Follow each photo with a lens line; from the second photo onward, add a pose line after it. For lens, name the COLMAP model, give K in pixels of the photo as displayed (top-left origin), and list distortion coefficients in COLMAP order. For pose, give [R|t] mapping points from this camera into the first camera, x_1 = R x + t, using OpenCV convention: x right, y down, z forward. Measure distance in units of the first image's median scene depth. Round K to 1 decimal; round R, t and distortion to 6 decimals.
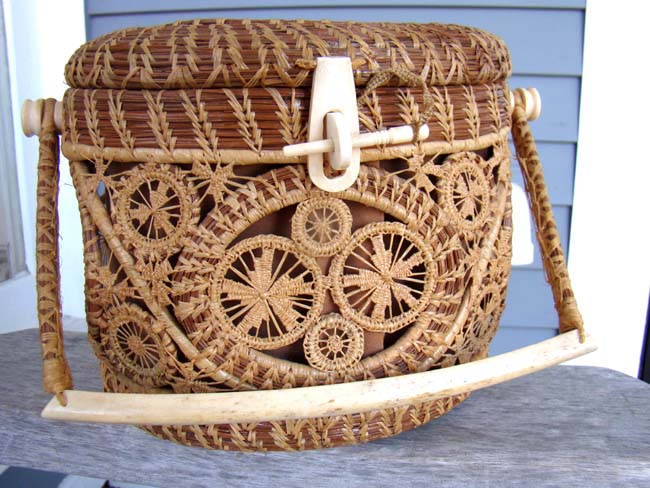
lens RADIAL K [[589.8, 0, 325.0], [0, 589.8, 244.0], [0, 0, 1]] dist [-0.144389, 0.000905]
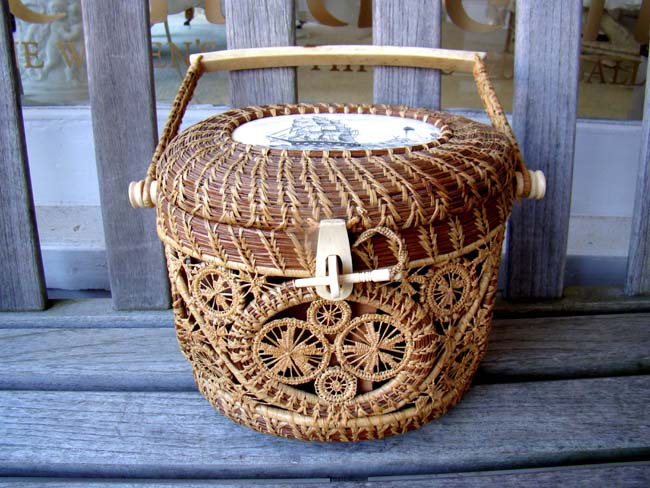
lens RADIAL K [[589.8, 0, 325.0], [0, 589.8, 244.0], [0, 0, 1]] dist [-0.144389, 0.000905]
pose [[0.972707, 0.105639, -0.206595, 0.259935], [-0.045242, 0.959612, 0.277665, -0.585188], [0.227584, -0.260740, 0.938201, -0.284046]]
